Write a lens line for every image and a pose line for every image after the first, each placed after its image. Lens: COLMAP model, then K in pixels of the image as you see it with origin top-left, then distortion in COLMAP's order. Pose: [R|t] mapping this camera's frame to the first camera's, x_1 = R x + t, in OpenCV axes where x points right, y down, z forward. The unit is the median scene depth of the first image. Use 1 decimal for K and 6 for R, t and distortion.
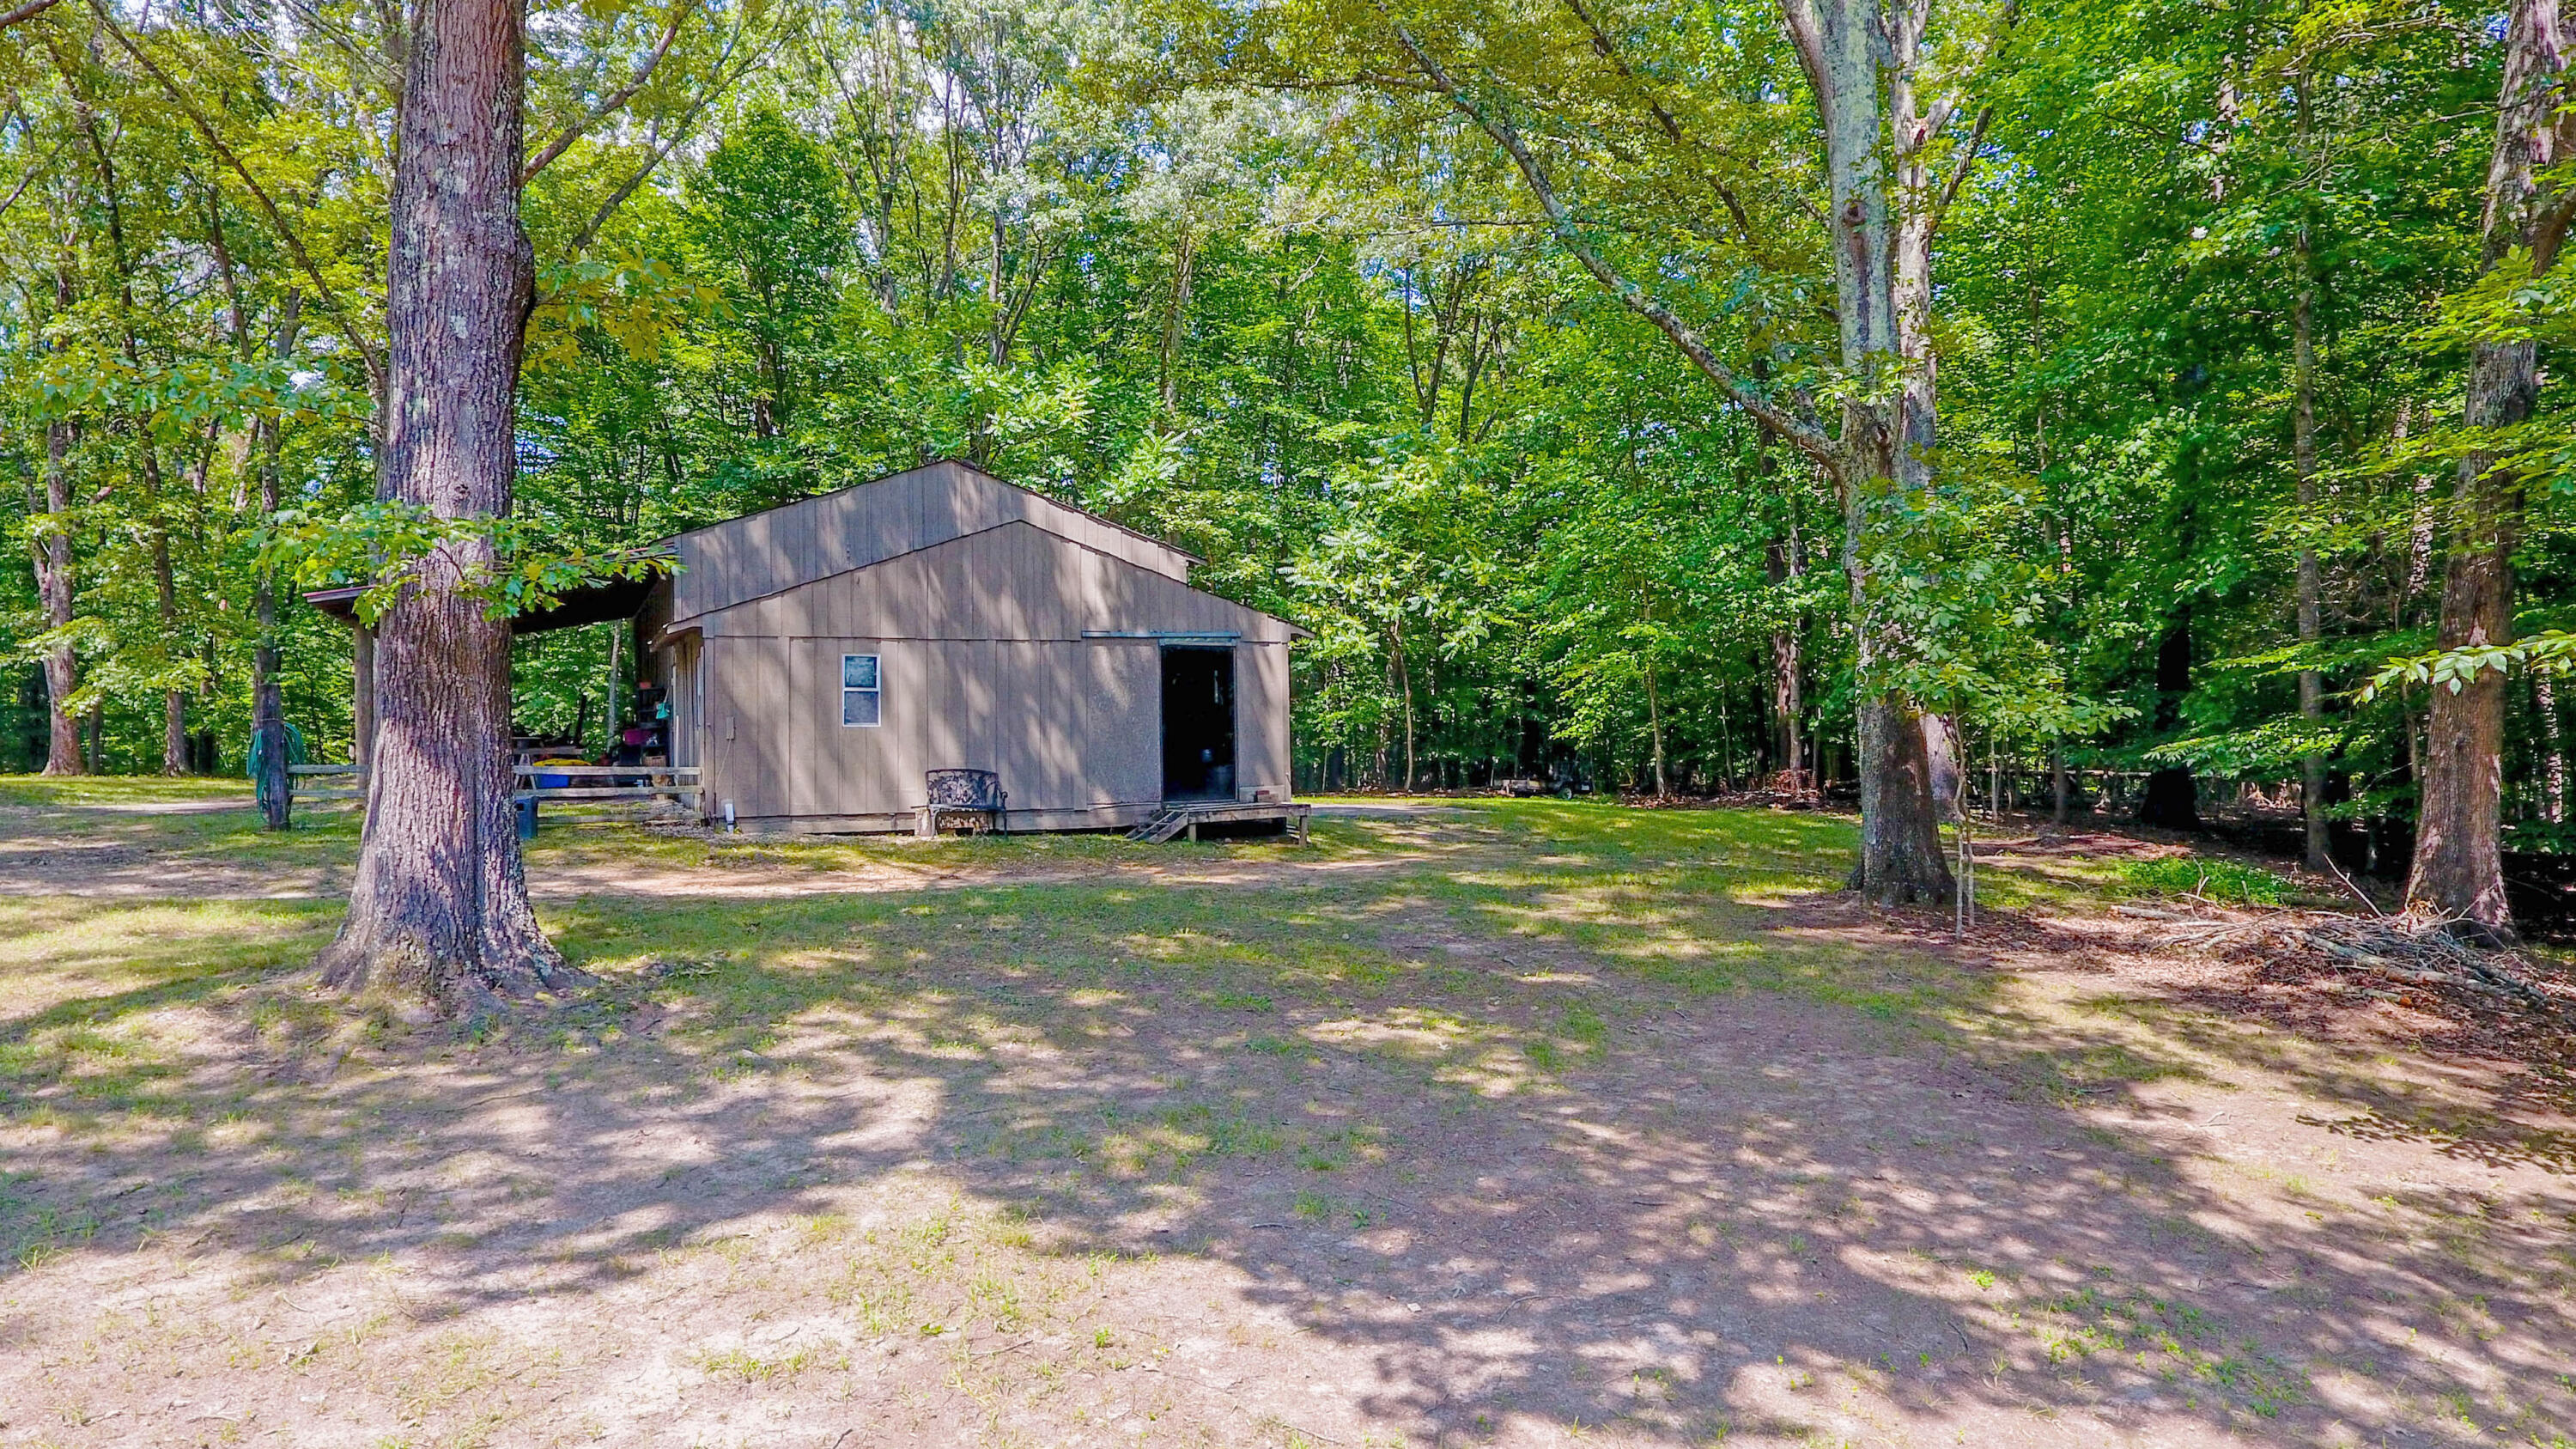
lens RADIAL K [[1512.4, 0, 1280.0], [0, 1512.4, 689.7], [0, 0, 1]] dist [-0.002171, -0.001311]
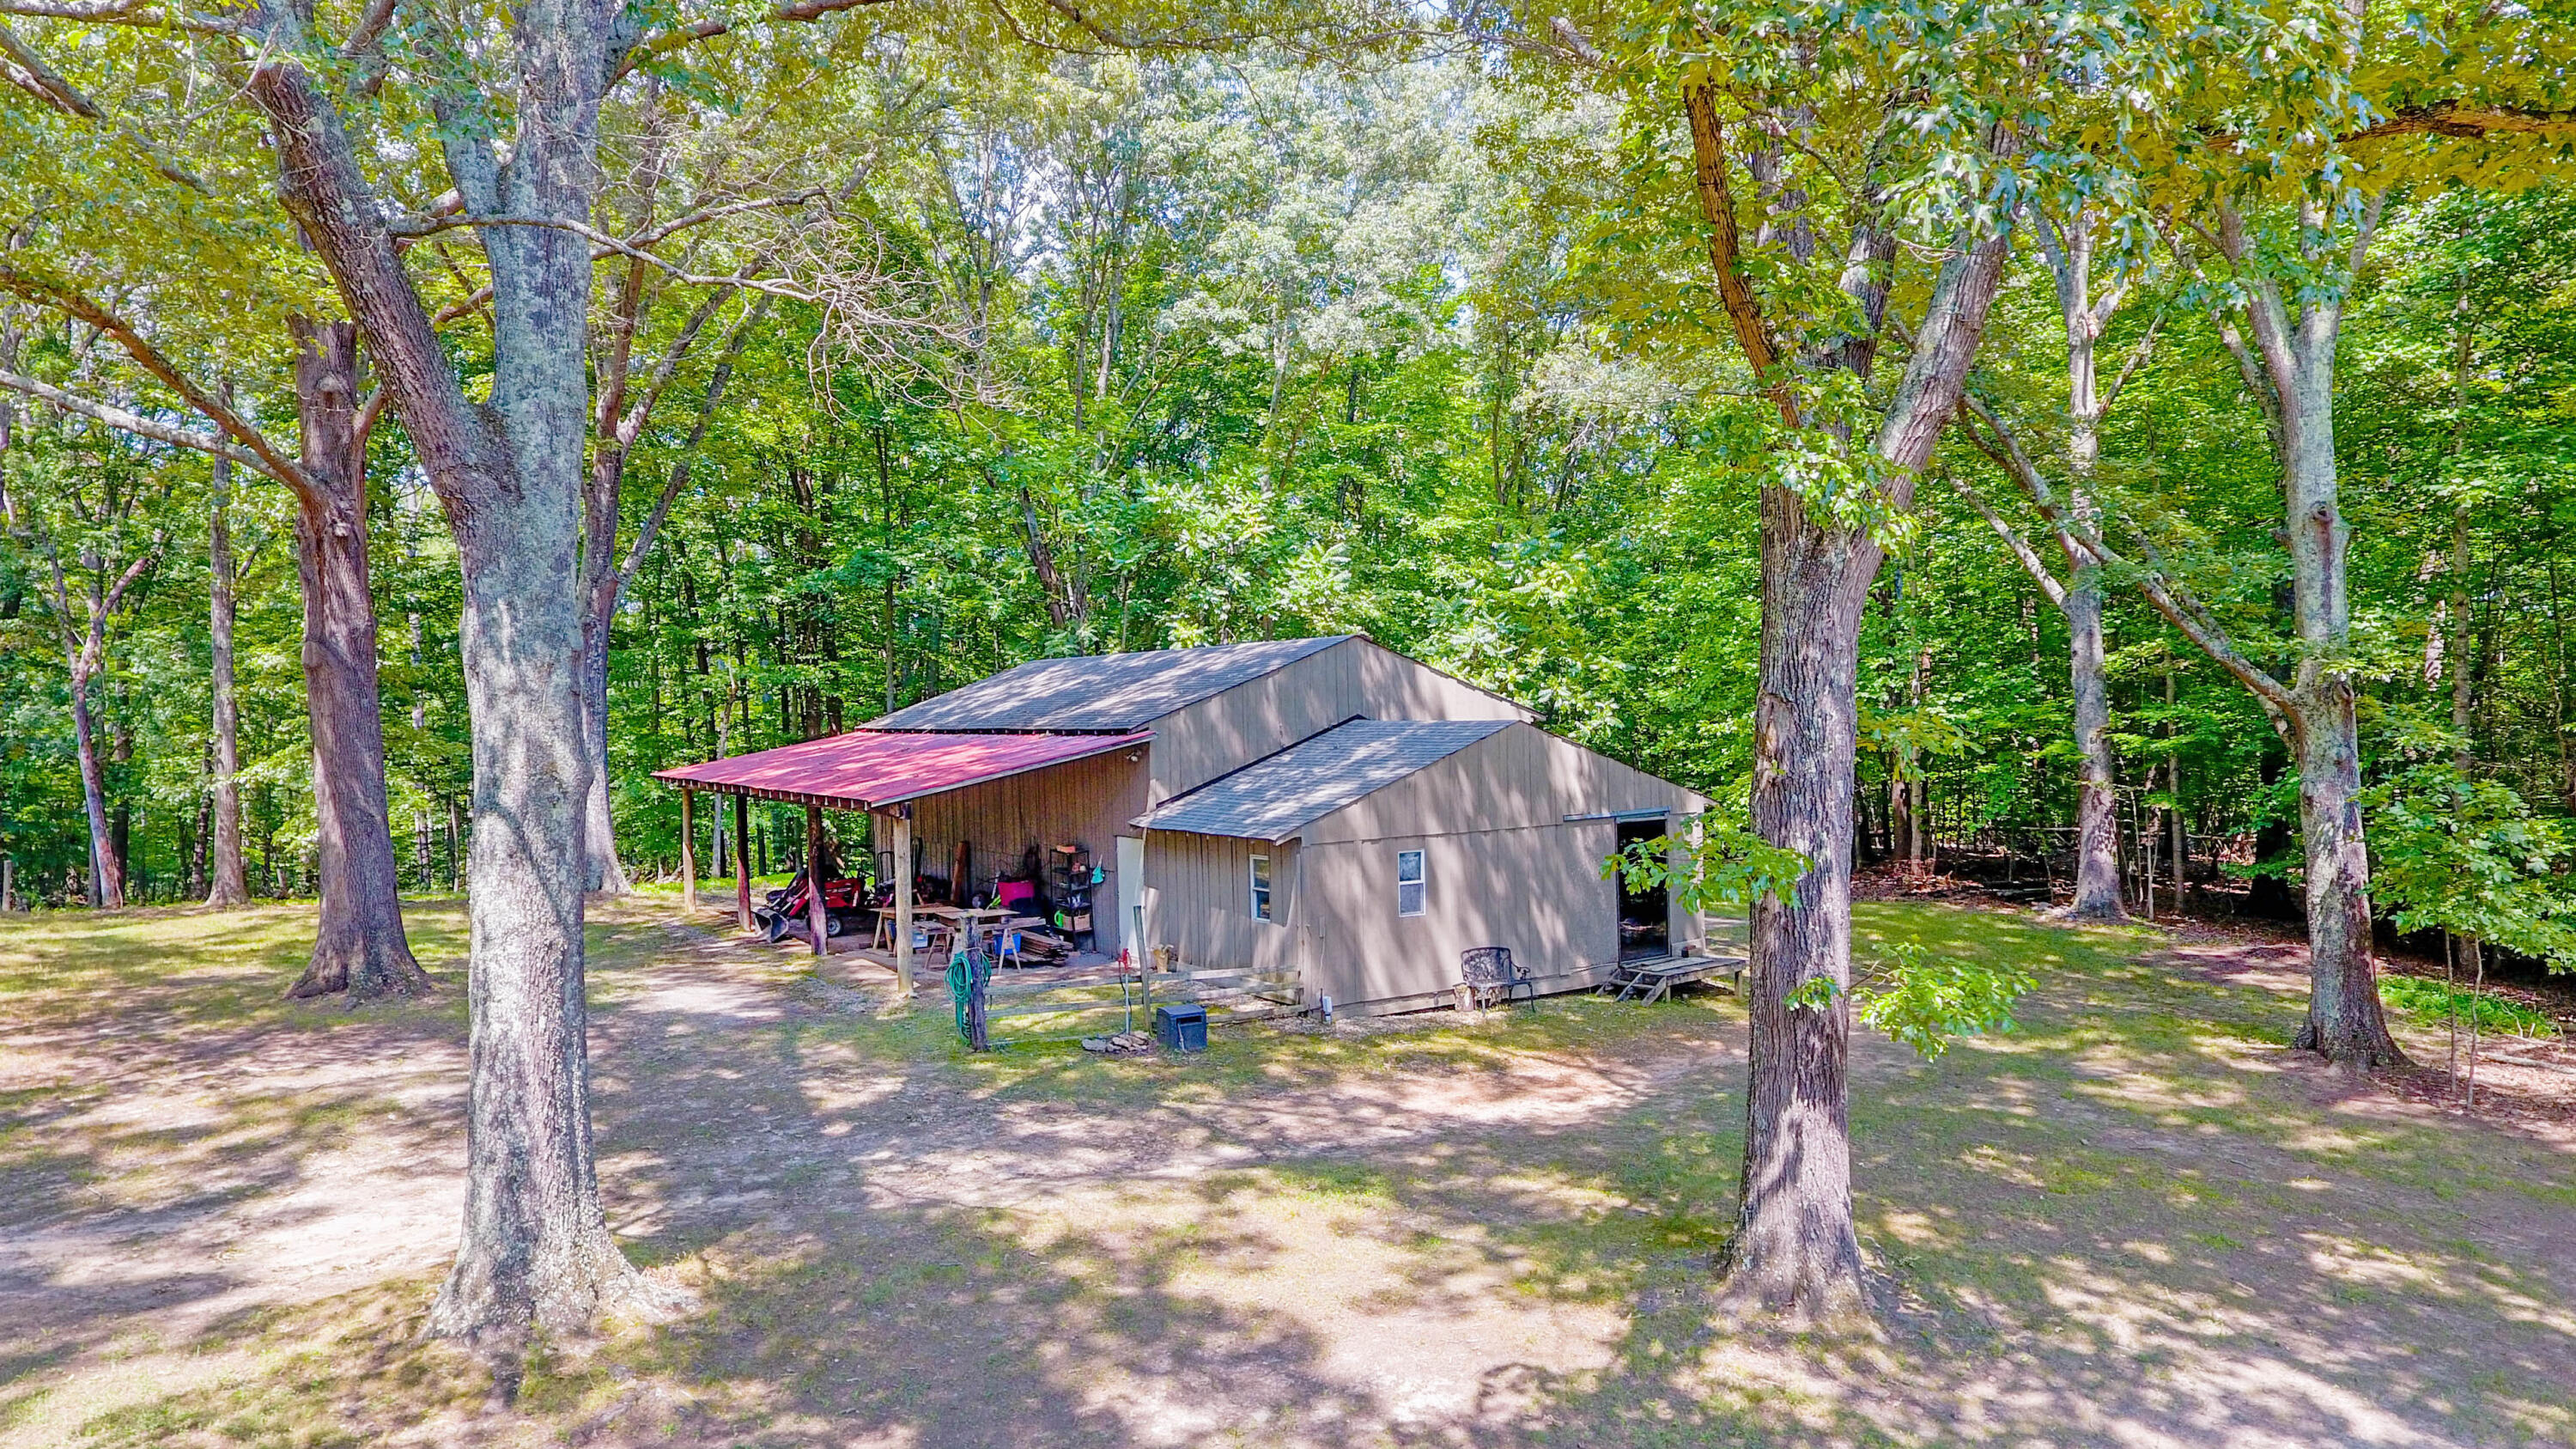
lens RADIAL K [[1483.2, 0, 1284.6], [0, 1483.2, 667.8], [0, 0, 1]] dist [0.056623, -0.066917]
pose [[0.987740, -0.002914, 0.156080, -0.509684], [0.003485, 0.999988, -0.003386, -0.145414], [-0.156068, 0.003889, 0.987739, -0.065378]]
